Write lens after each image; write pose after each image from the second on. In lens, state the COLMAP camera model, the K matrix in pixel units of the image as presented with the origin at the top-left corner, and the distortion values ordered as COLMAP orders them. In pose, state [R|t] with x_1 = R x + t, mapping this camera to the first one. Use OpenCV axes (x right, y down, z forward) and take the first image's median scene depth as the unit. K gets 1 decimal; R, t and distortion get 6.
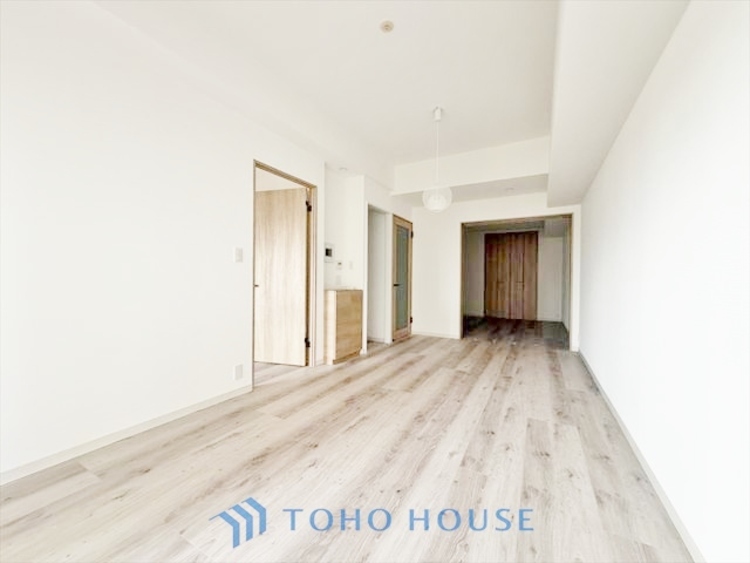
lens RADIAL K [[300.4, 0, 371.9], [0, 300.4, 279.7], [0, 0, 1]] dist [-0.002822, -0.000210]
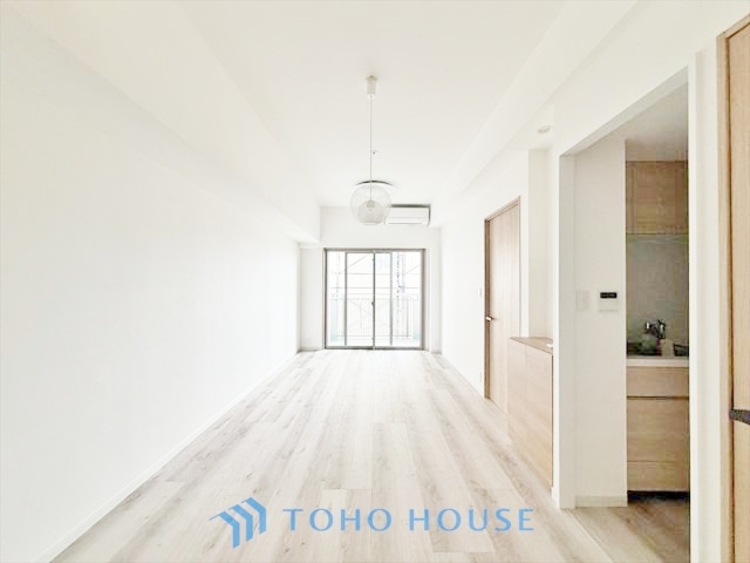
lens RADIAL K [[300.4, 0, 375.4], [0, 300.4, 282.1], [0, 0, 1]] dist [-0.002822, -0.000210]
pose [[-0.873417, -0.020324, -0.486548, 0.592197], [-0.012922, 0.999744, -0.018565, -0.088137], [0.486801, -0.009928, -0.873457, 1.760622]]
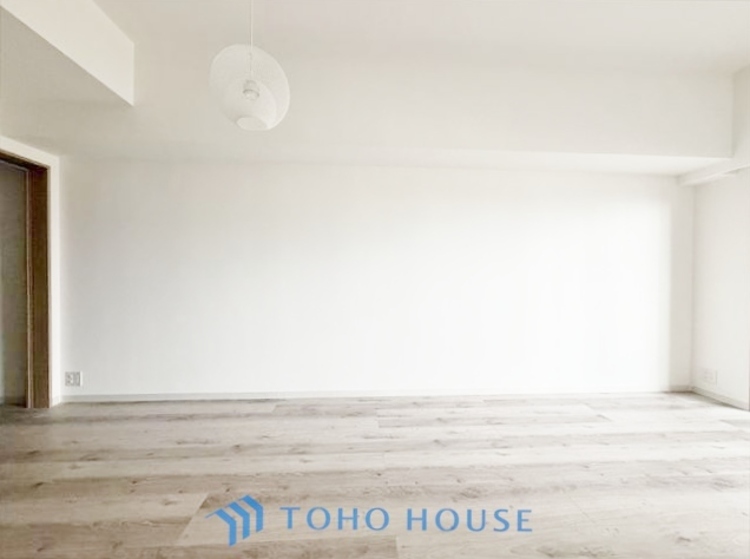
lens RADIAL K [[299.0, 0, 373.4], [0, 299.0, 278.4], [0, 0, 1]] dist [0.002999, 0.000112]
pose [[-0.539355, -0.021518, 0.841804, -0.226682], [-0.012937, 0.999767, 0.017267, -0.042758], [-0.841979, -0.001577, -0.539508, 1.178386]]
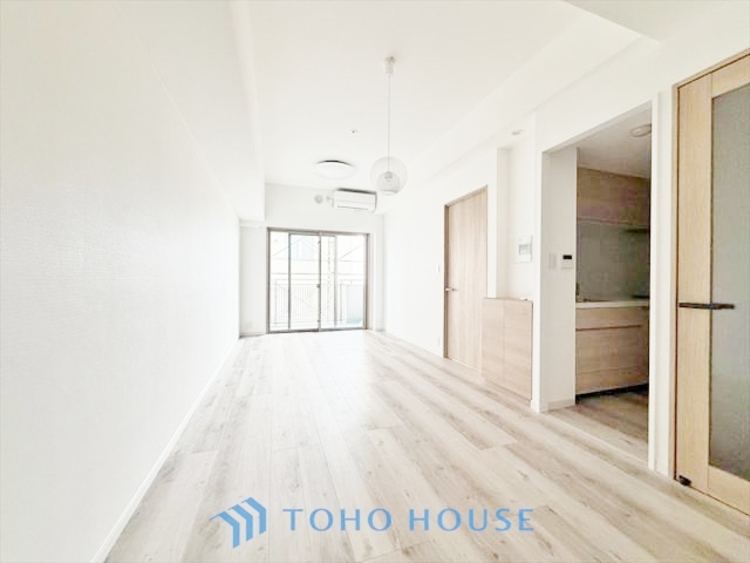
lens RADIAL K [[300.4, 0, 376.1], [0, 300.4, 282.1], [0, 0, 1]] dist [-0.002822, -0.000210]
pose [[-0.669561, -0.010887, -0.742678, 0.875357], [-0.011144, 0.999927, -0.004612, 0.000914], [0.742674, 0.005188, -0.669633, 1.627347]]
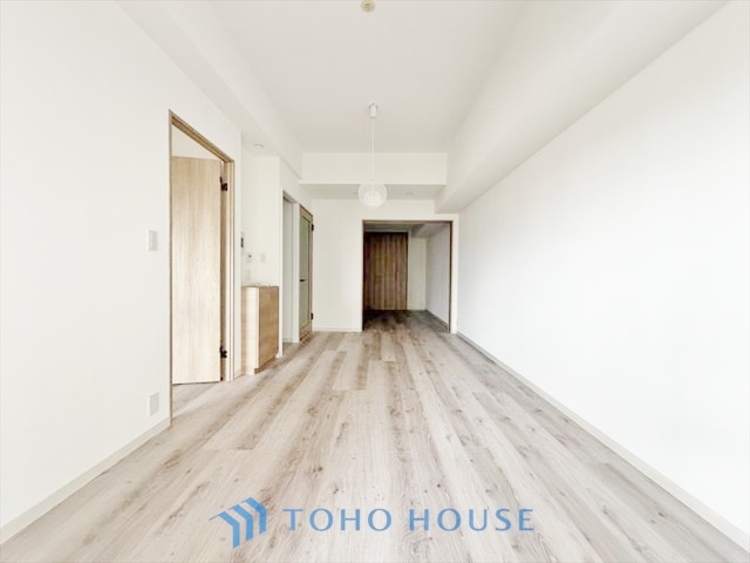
lens RADIAL K [[300.4, 0, 374.6], [0, 300.4, 280.7], [0, 0, 1]] dist [-0.002822, -0.000210]
pose [[0.882088, -0.008121, 0.471014, -0.279015], [-0.001956, 0.999780, 0.020901, -0.002754], [-0.471080, -0.019358, 0.881878, 0.109512]]
